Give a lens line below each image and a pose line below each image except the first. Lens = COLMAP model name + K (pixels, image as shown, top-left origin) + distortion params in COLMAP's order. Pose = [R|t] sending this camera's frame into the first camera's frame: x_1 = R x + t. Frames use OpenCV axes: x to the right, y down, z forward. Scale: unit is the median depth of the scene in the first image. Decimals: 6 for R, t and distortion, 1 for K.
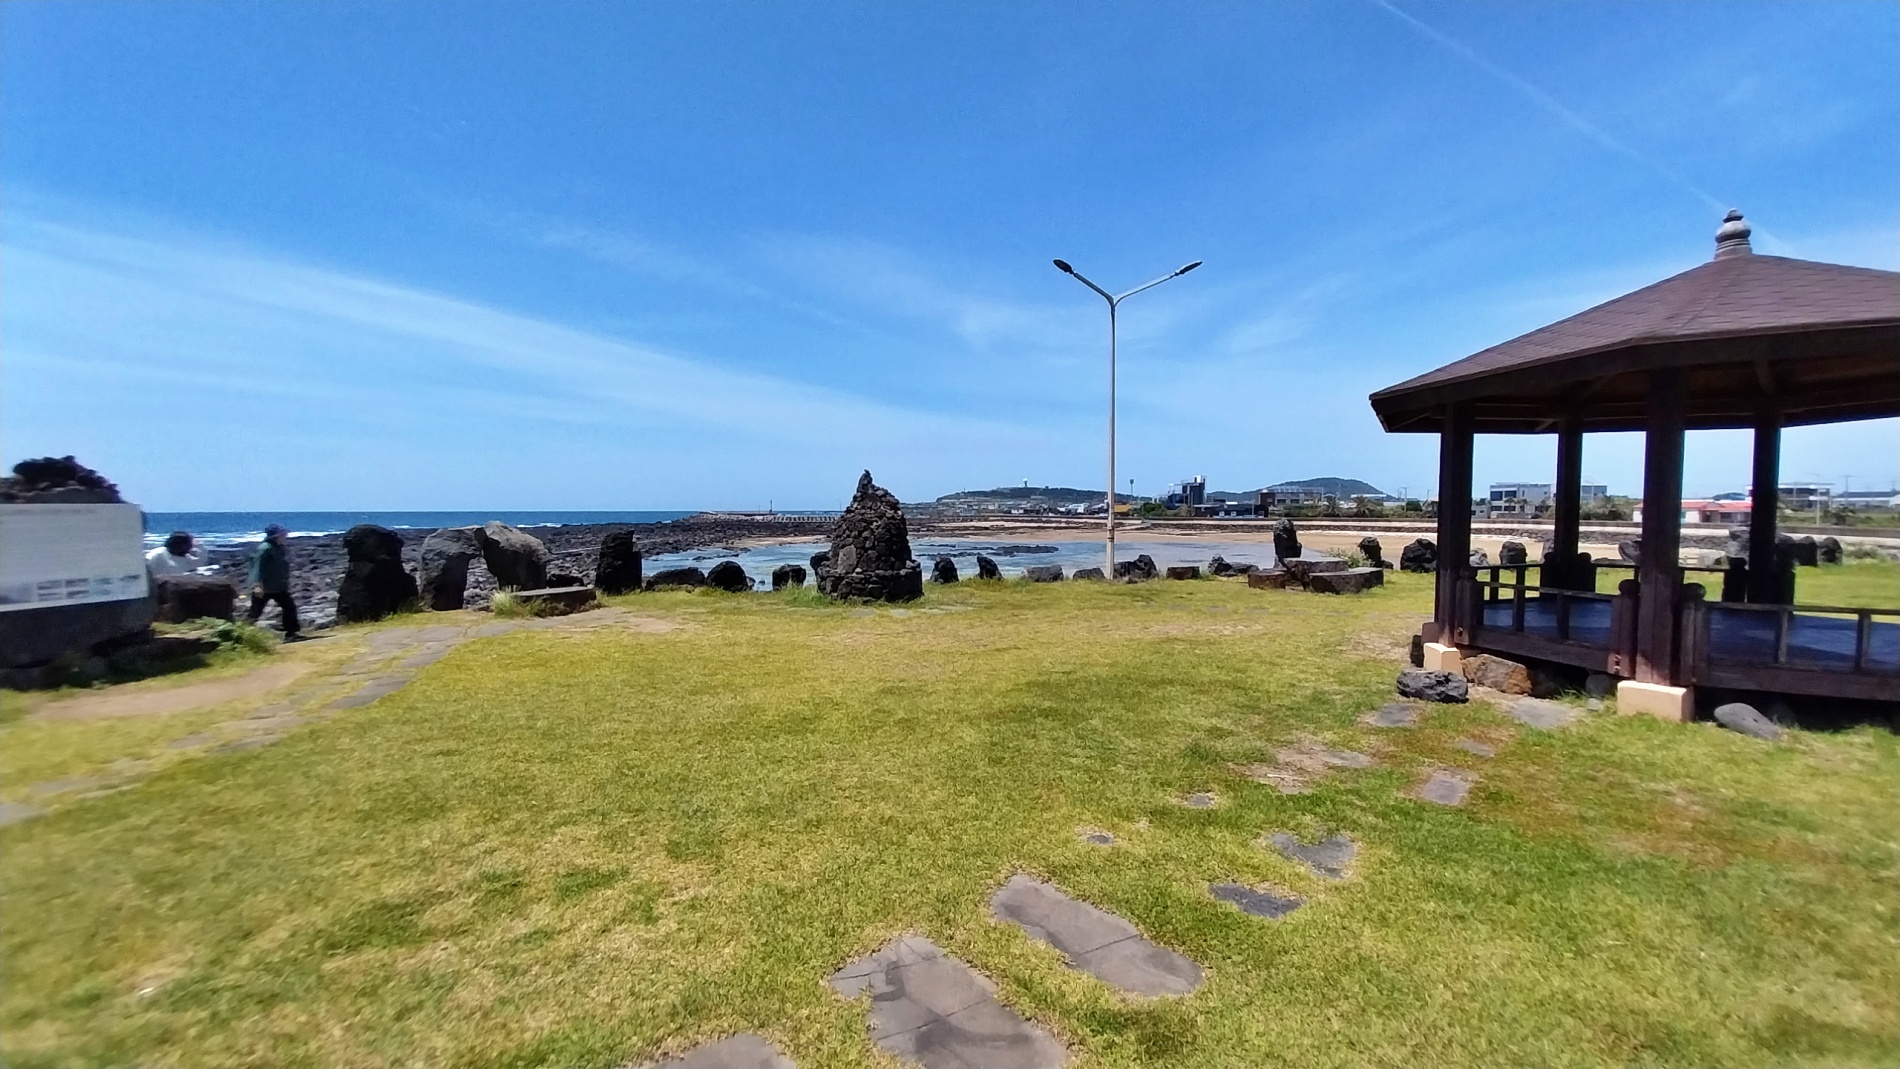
lens RADIAL K [[739.8, 0, 970.3], [0, 739.8, 551.2], [0, 0, 1]] dist [0.023808, -0.015879]
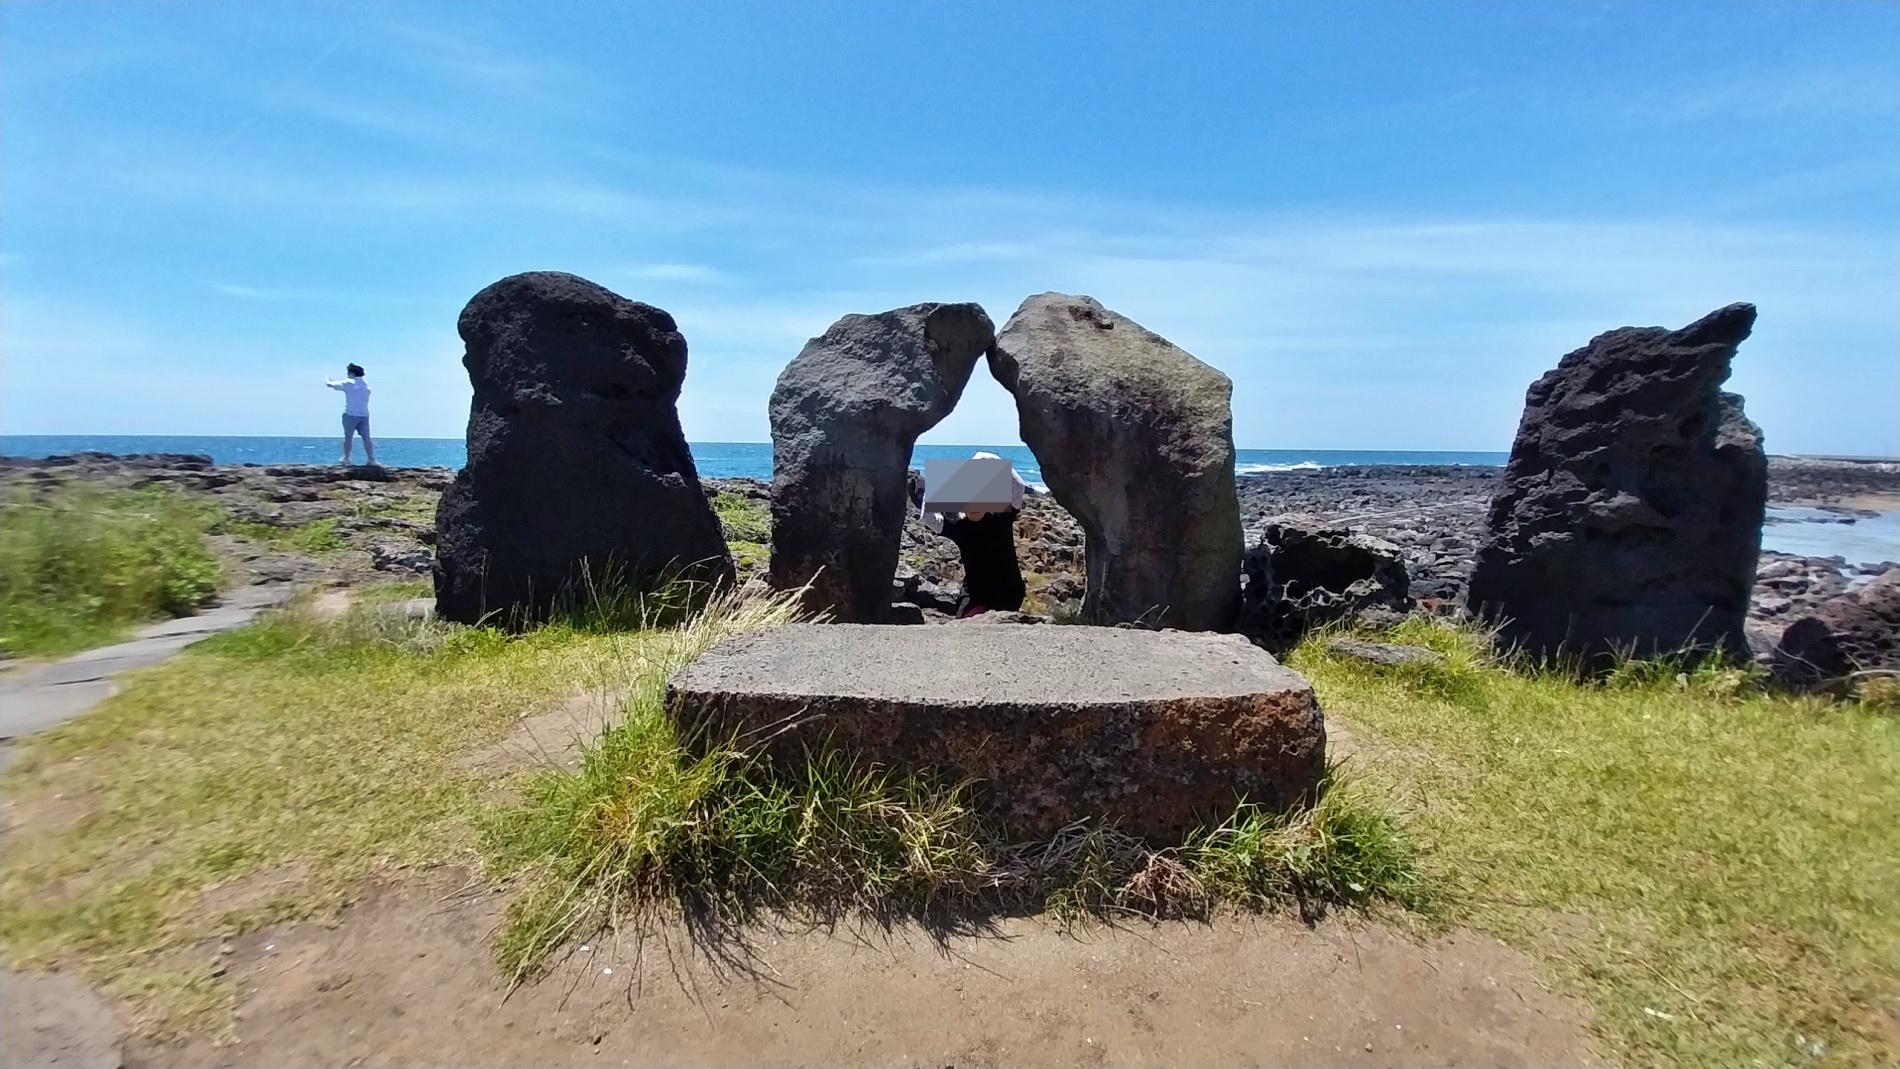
lens RADIAL K [[741.5, 0, 972.7], [0, 741.5, 545.8], [0, 0, 1]] dist [0.026768, -0.018852]
pose [[0.398255, 0.128816, -0.908185, -0.322140], [-0.062728, 0.991597, 0.113141, 0.013835], [0.915127, 0.011909, 0.402989, 0.682443]]
